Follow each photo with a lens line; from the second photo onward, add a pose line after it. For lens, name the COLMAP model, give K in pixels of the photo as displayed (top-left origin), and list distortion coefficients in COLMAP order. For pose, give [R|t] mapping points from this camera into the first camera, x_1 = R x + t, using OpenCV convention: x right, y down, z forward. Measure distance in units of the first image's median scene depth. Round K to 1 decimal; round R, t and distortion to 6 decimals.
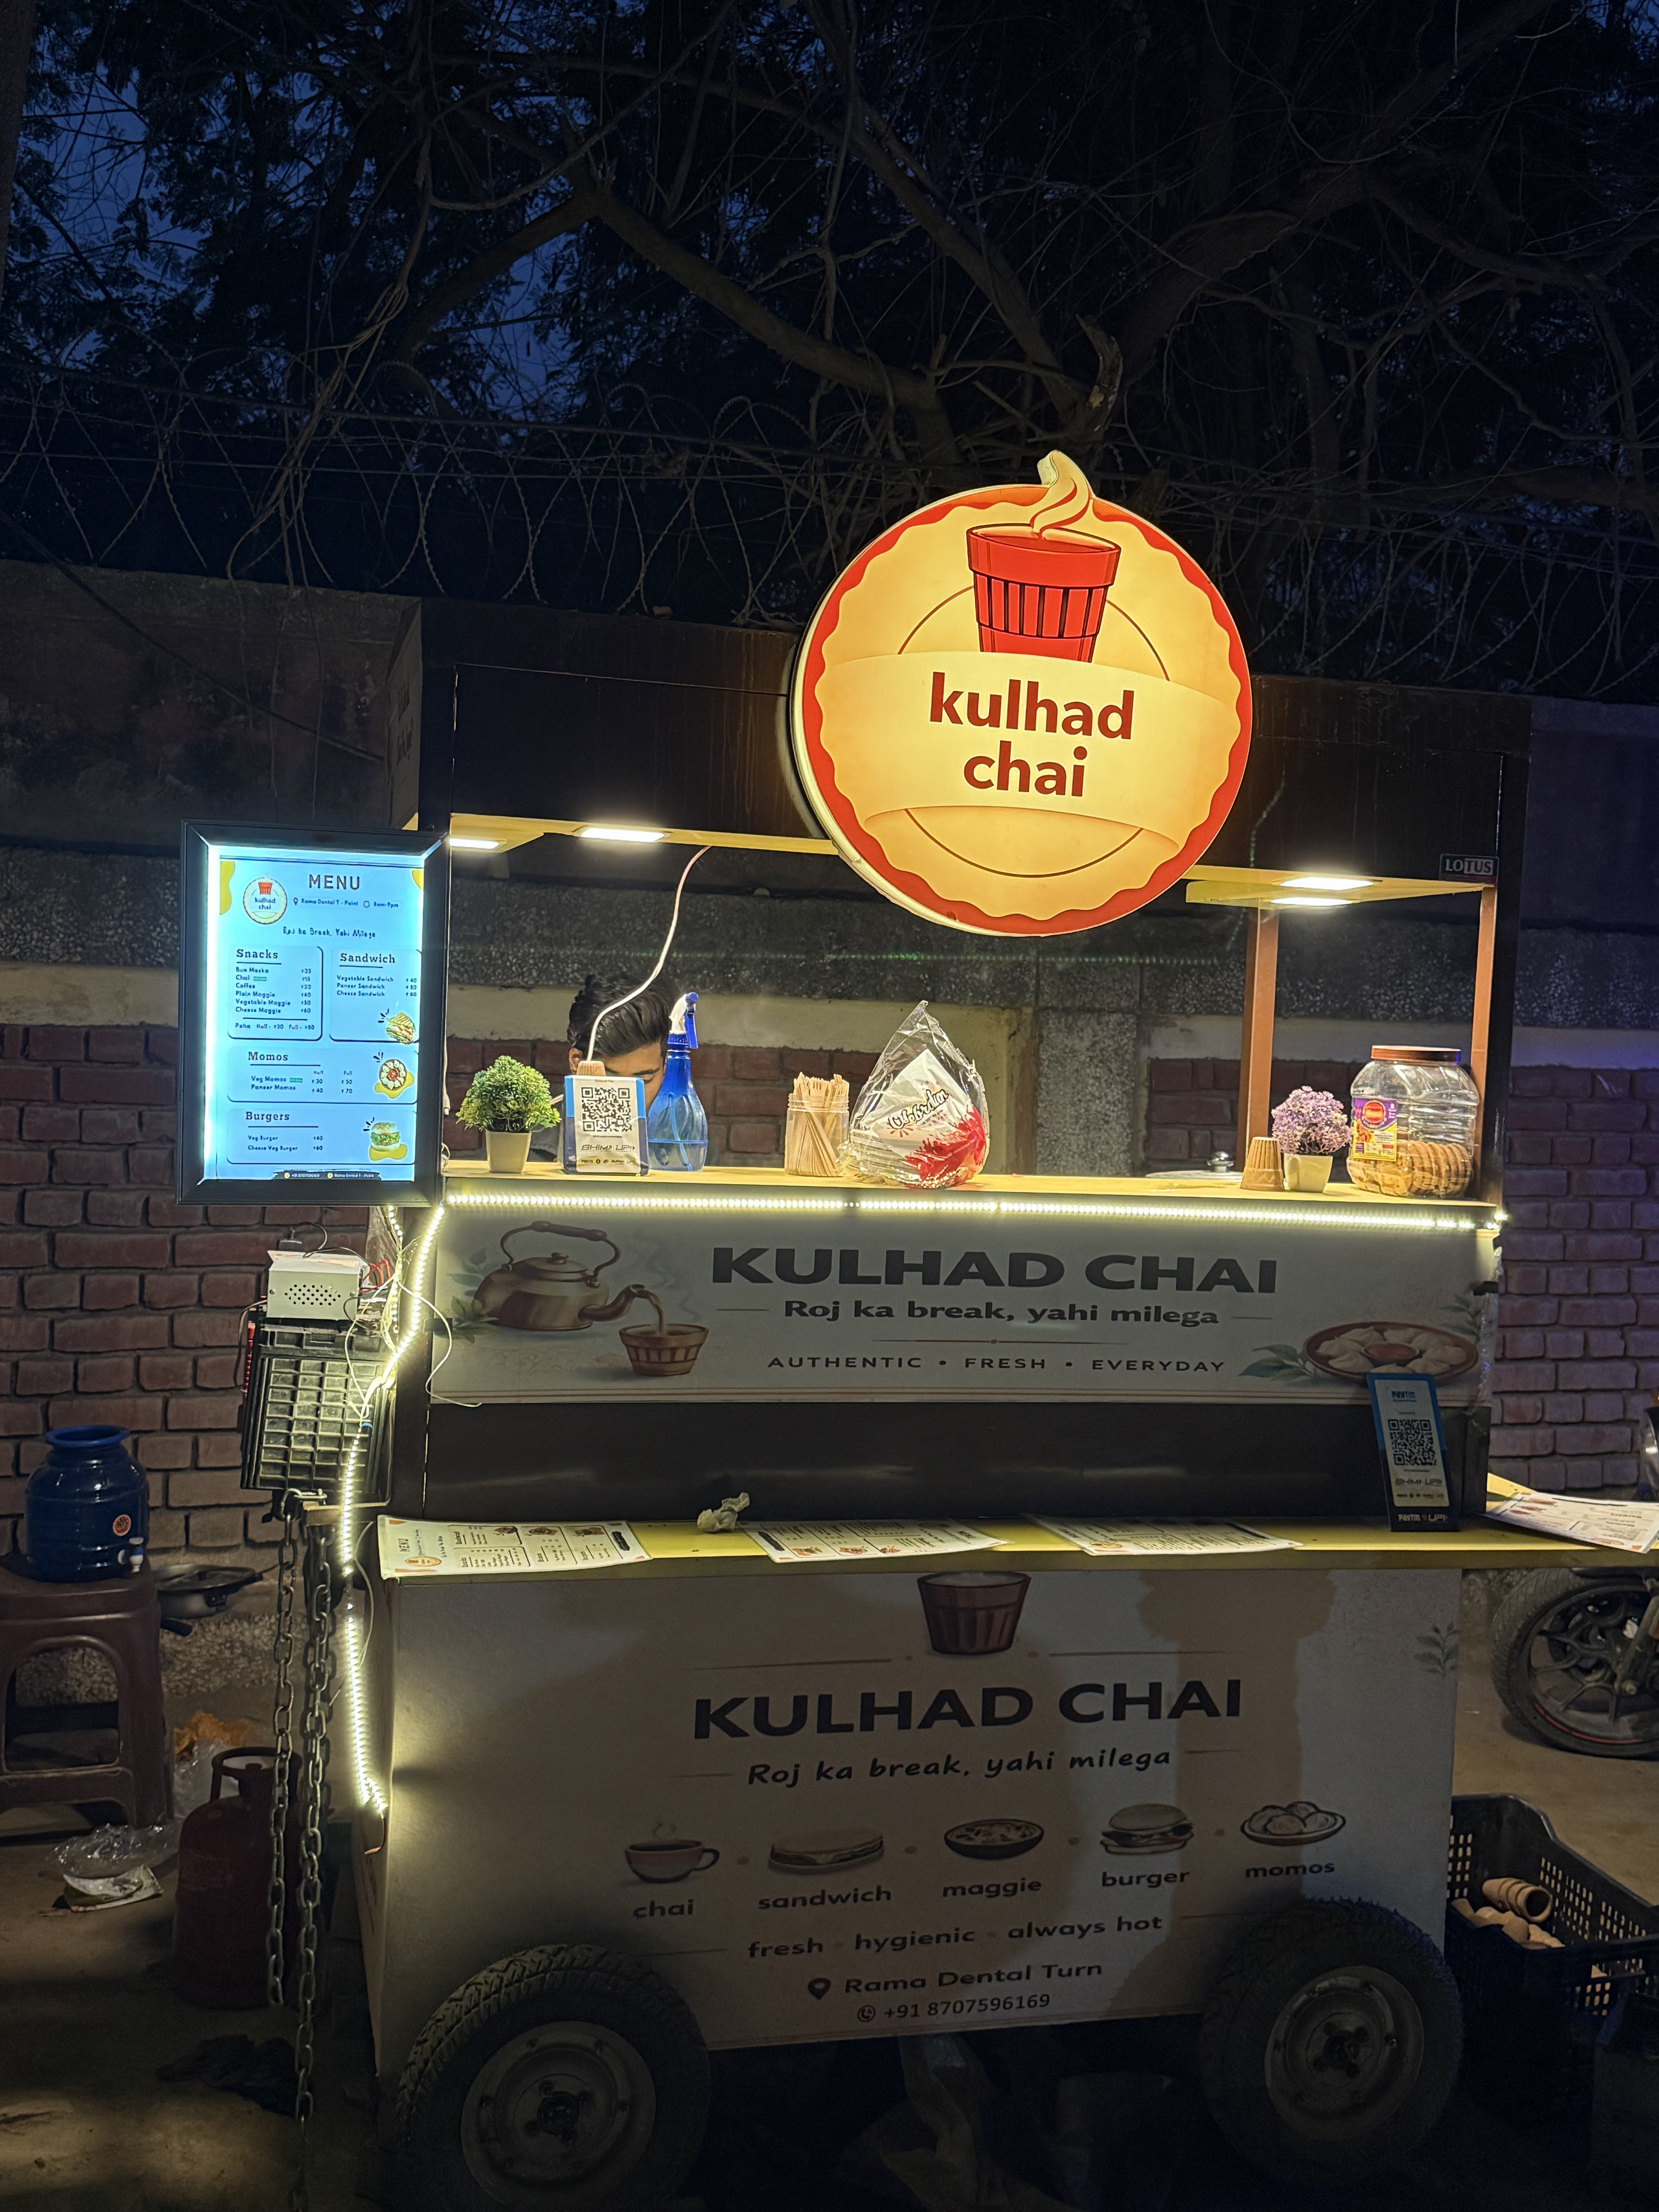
lens RADIAL K [[2262.0, 0, 829.5], [0, 2262.0, 1106.0], [0, 0, 1]] dist [0.015658, 0.014886]
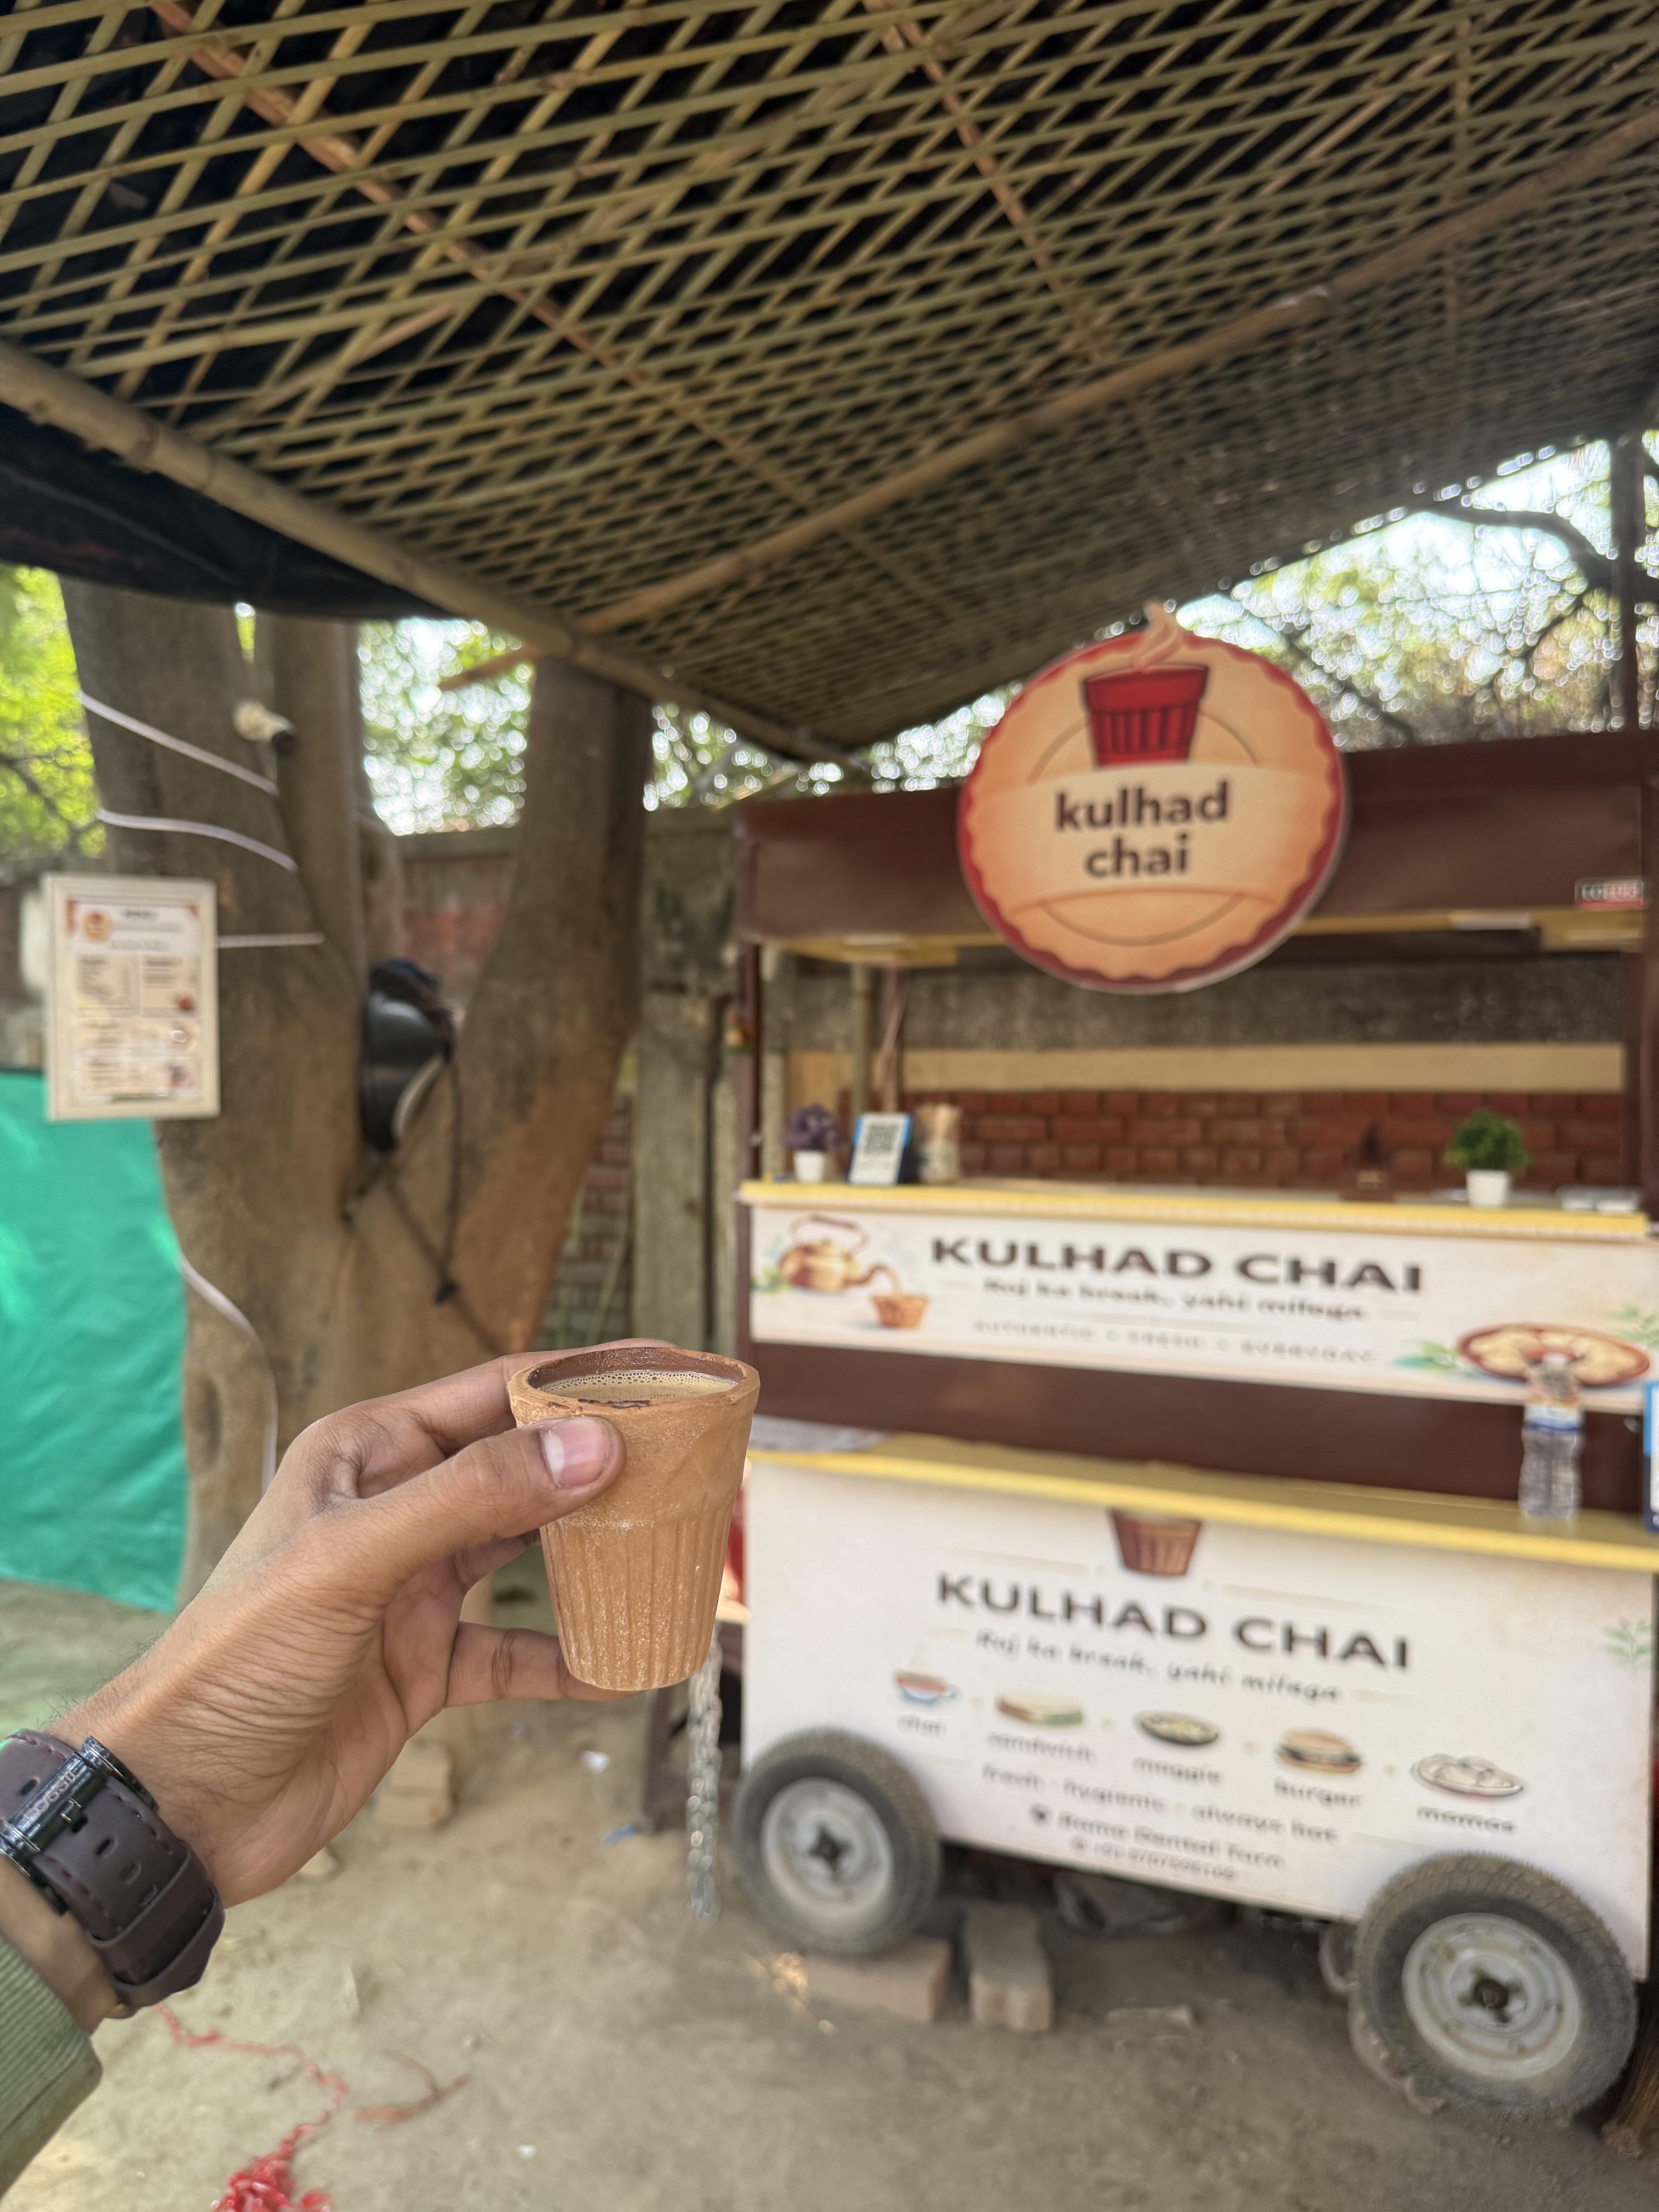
lens RADIAL K [[1534.3, 0, 829.5], [0, 1534.3, 1106.0], [0, 0, 1]] dist [-0.026642, -0.074261]
pose [[0.762243, -0.035335, -0.646326, 0.490743], [-0.000273, 0.998491, -0.054910, 0.033894], [0.647291, 0.042031, 0.761083, 0.253226]]
